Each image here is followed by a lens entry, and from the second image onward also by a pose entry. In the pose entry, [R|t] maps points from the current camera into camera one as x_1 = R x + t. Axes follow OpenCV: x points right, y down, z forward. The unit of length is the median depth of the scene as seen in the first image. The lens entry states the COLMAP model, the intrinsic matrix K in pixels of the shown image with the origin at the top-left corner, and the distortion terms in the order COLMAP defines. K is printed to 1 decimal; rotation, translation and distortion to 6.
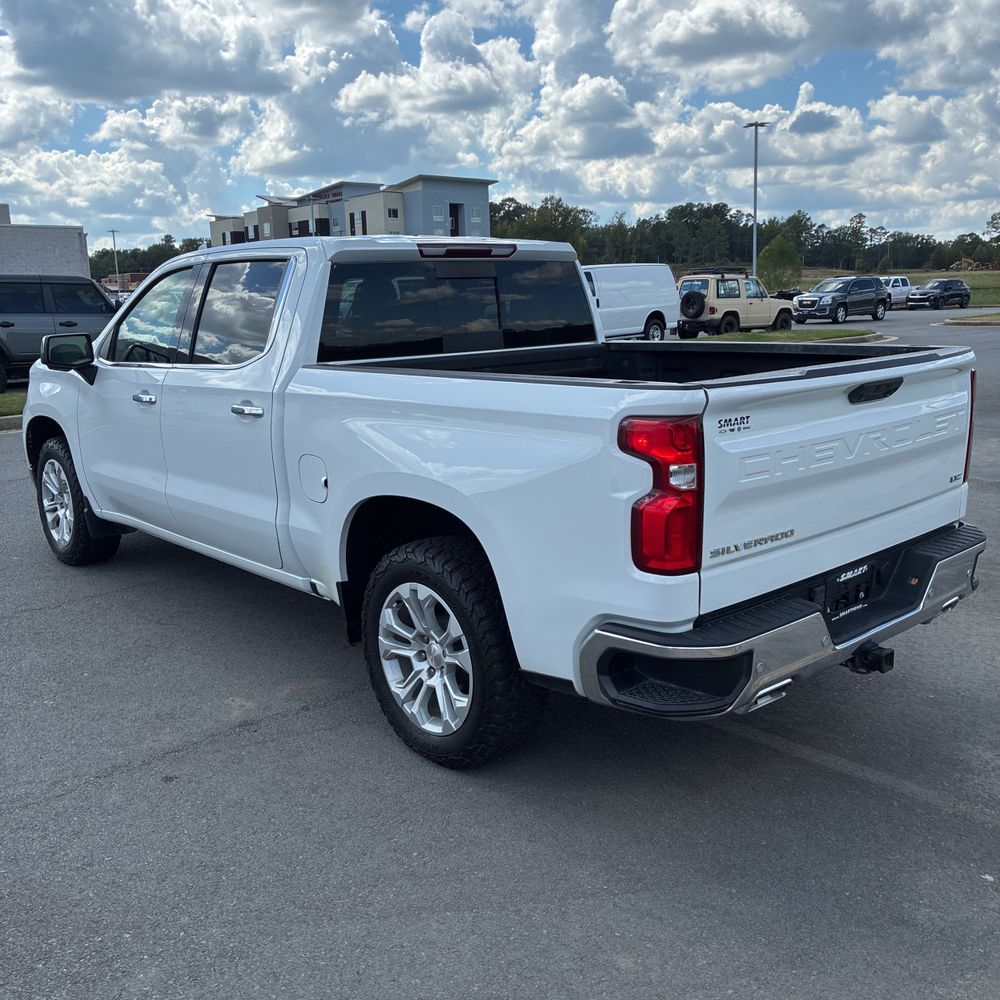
lens RADIAL K [[1004.5, 0, 501.2], [0, 1004.5, 503.8], [0, 0, 1]] dist [0.022479, -0.006963]
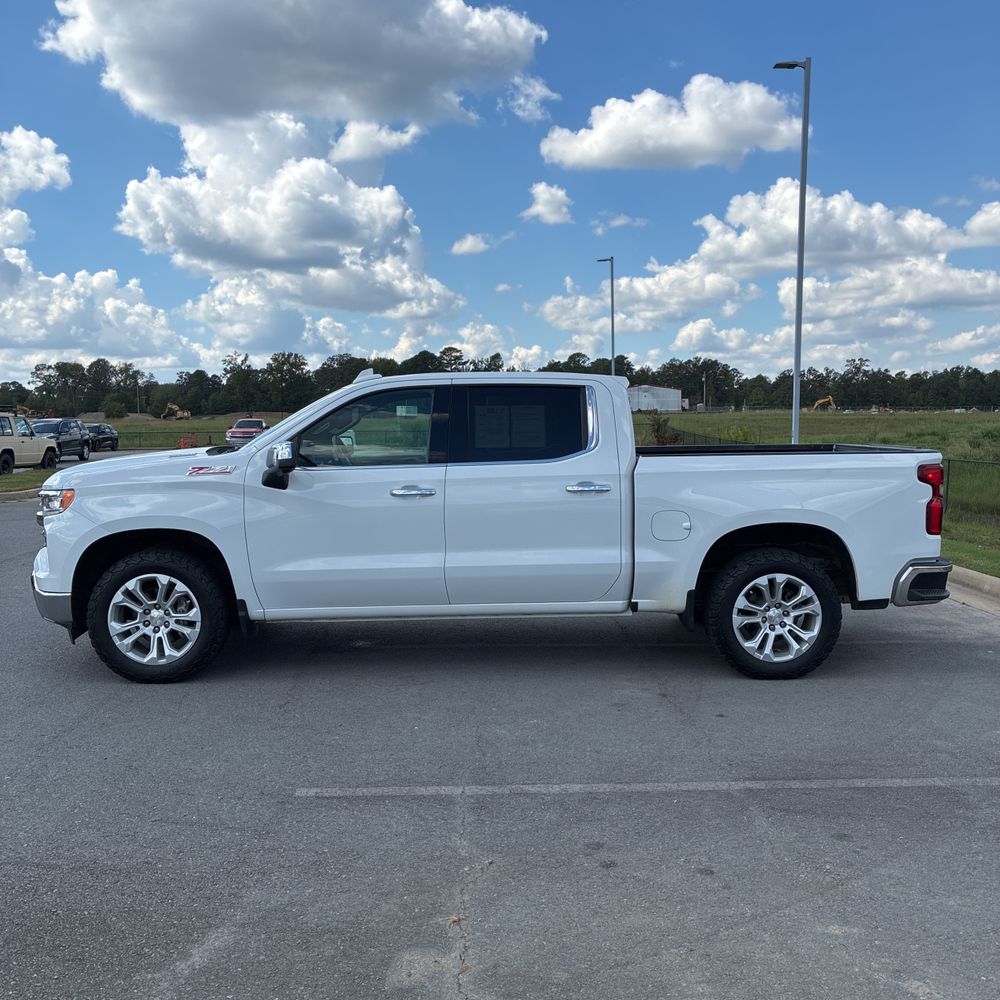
lens RADIAL K [[1016.8, 0, 502.7], [0, 1016.8, 499.6], [0, 0, 1]] dist [0.019900, 0.012496]
pose [[0.633930, -0.038293, 0.772442, -1.550133], [0.151477, 0.985577, -0.075455, 0.013060], [-0.758411, 0.164840, 0.630587, 0.203873]]
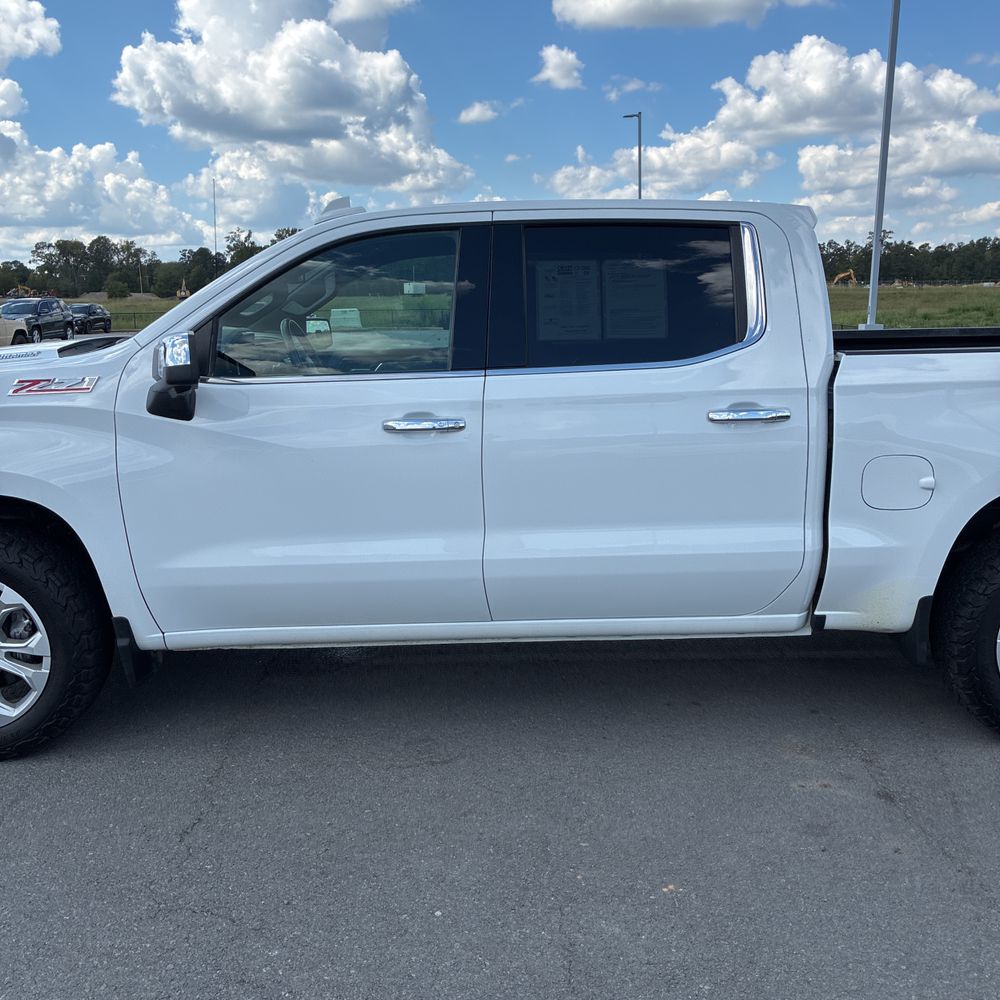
lens RADIAL K [[1014.8, 0, 496.5], [0, 1014.8, 498.9], [0, 0, 1]] dist [-0.006215, 0.041979]
pose [[0.645174, -0.130805, 0.752755, -1.042914], [0.155146, 0.987139, 0.038560, -0.097126], [-0.748118, 0.091909, 0.657170, 0.690252]]
